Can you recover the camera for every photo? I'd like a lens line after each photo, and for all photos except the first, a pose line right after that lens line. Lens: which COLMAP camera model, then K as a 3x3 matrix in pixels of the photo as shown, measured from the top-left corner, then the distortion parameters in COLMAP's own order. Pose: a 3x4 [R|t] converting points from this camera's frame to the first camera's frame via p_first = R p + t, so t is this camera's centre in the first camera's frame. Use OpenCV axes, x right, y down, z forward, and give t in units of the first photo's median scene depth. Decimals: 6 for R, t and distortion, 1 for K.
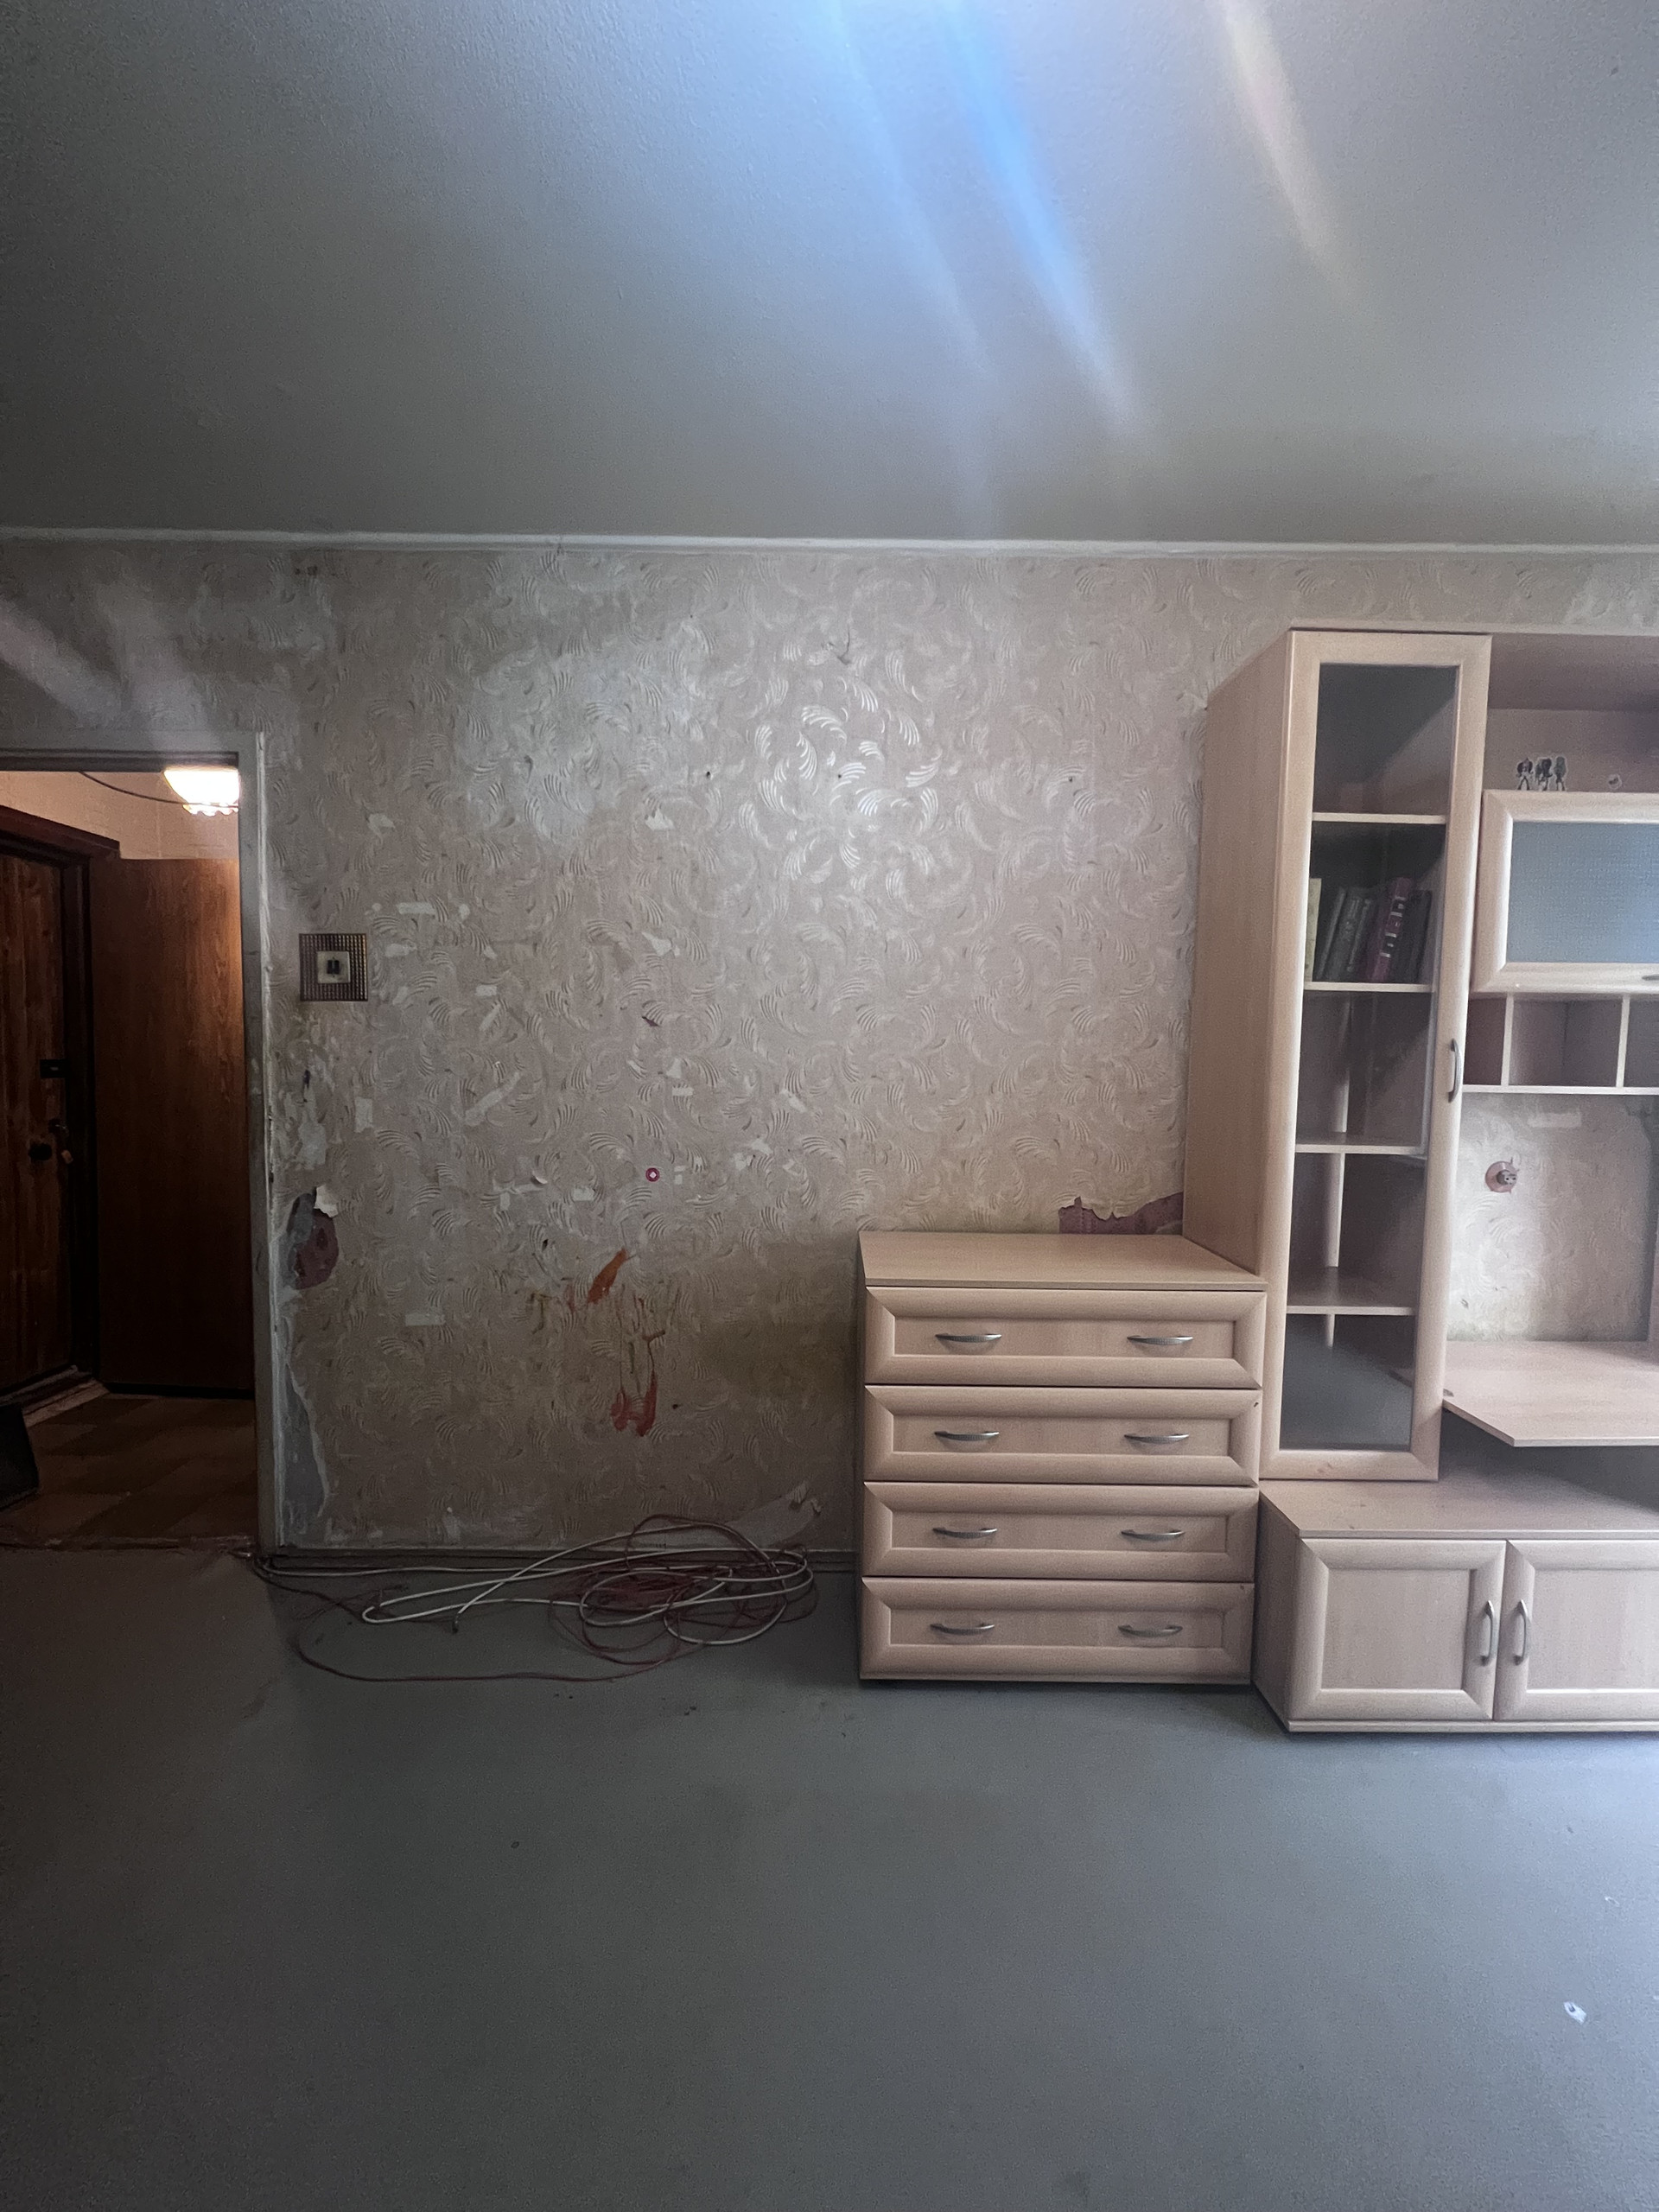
lens RADIAL K [[885.2, 0, 828.0], [0, 885.2, 1109.6], [0, 0, 1]] dist [0.000275, -0.000228]
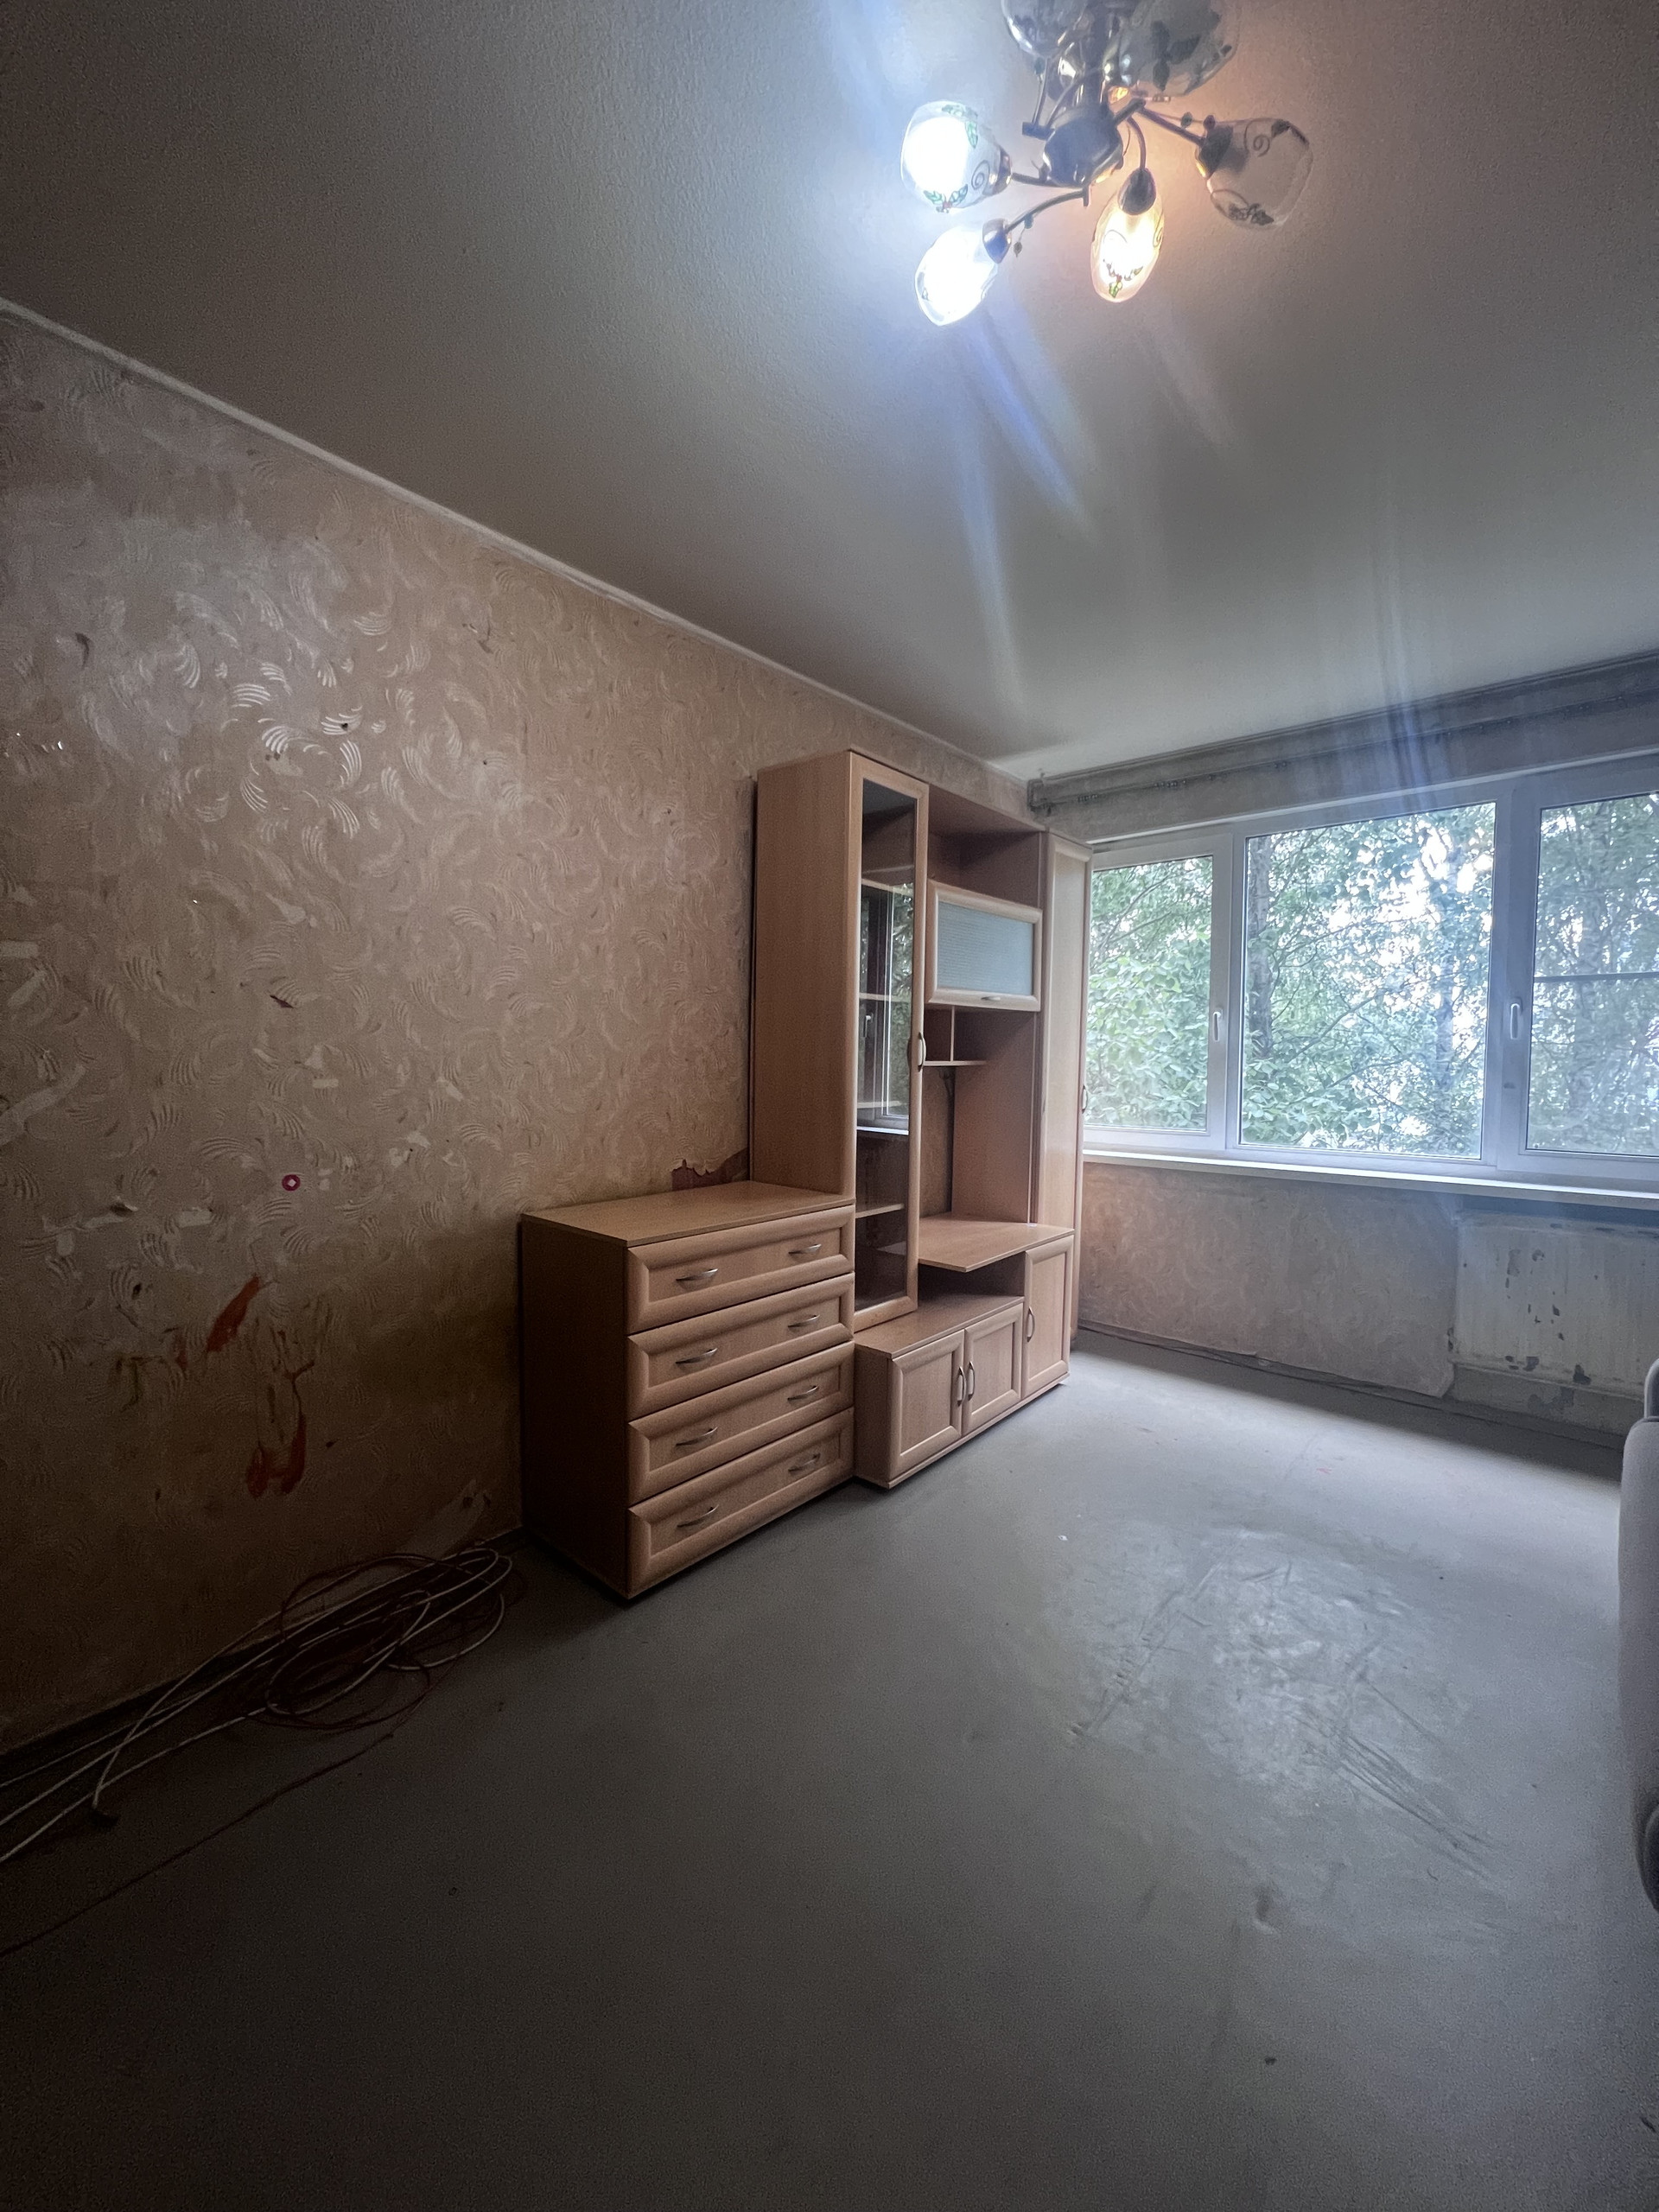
lens RADIAL K [[882.2, 0, 826.5], [0, 882.2, 1108.3], [0, 0, 1]] dist [-0.000623, -0.000129]
pose [[0.663082, -0.055542, 0.746483, -0.492008], [0.045423, 0.998391, 0.033937, -0.003028], [-0.747167, 0.011405, 0.664538, 0.053734]]
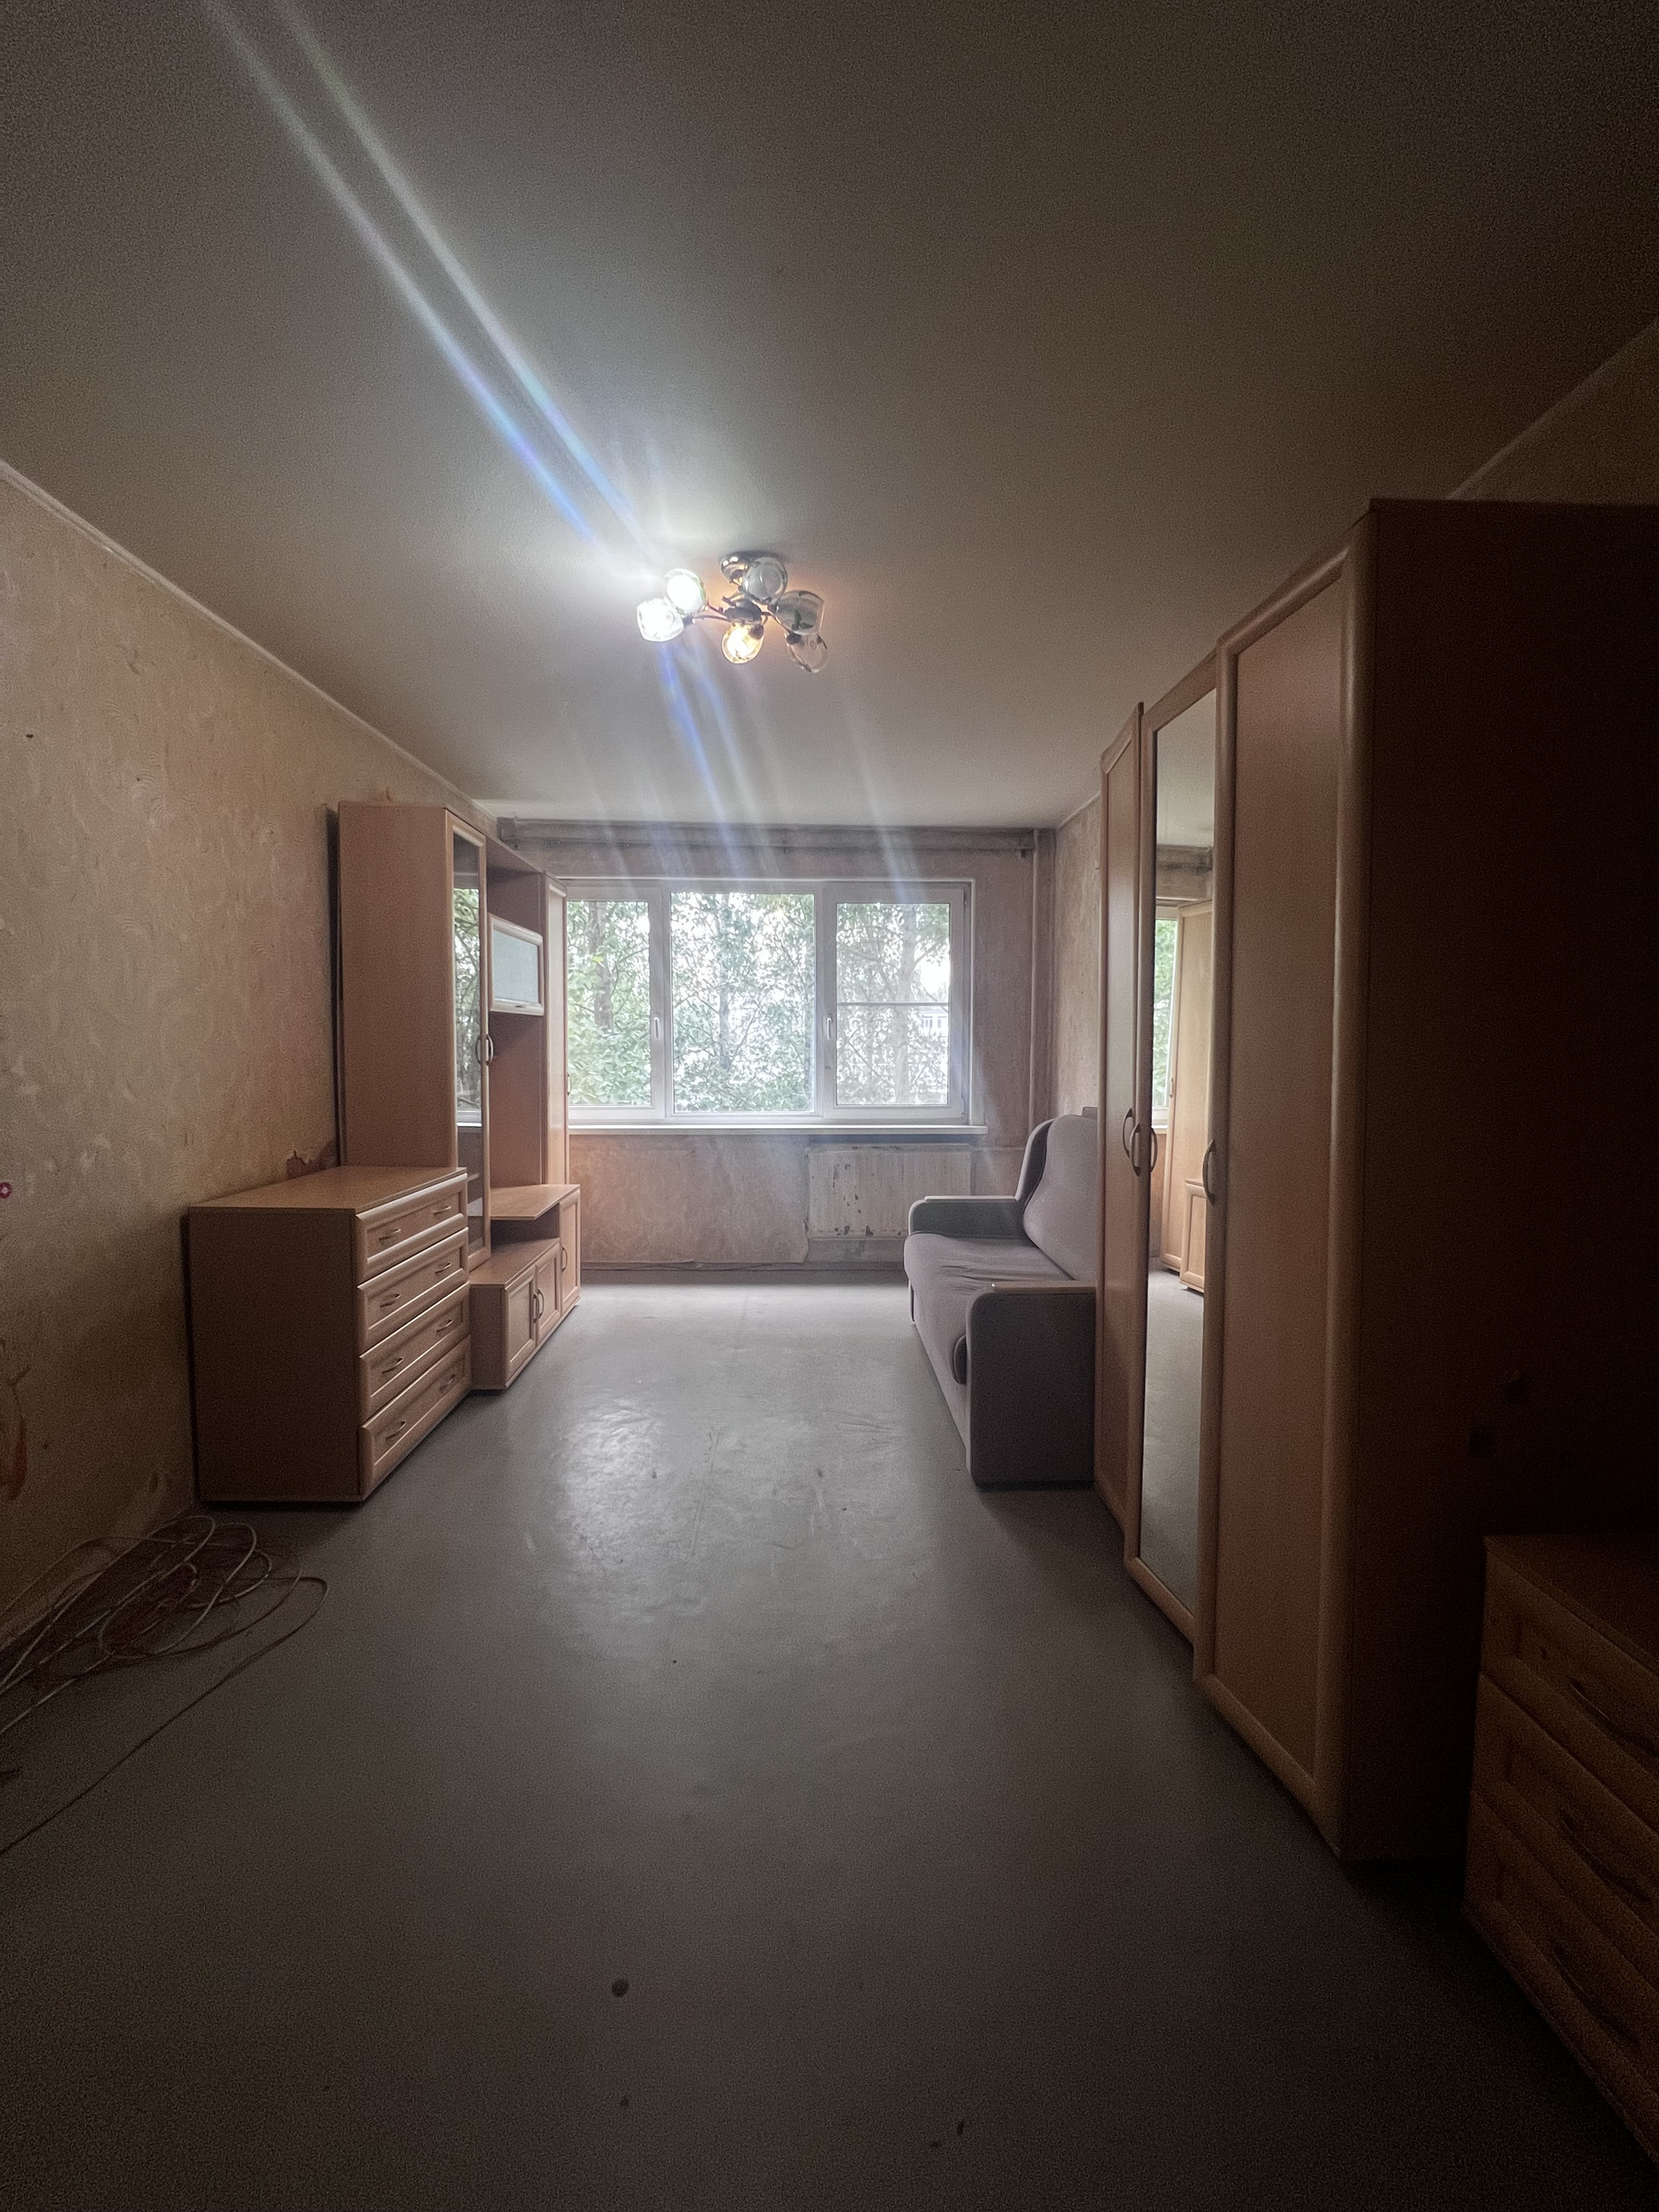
lens RADIAL K [[885.2, 0, 828.0], [0, 885.2, 1109.6], [0, 0, 1]] dist [0.000275, -0.000228]
pose [[-0.022822, -0.087300, 0.995921, -1.072168], [0.051106, 0.994776, 0.088370, -0.039003], [-0.998432, 0.052914, -0.018241, 0.223682]]
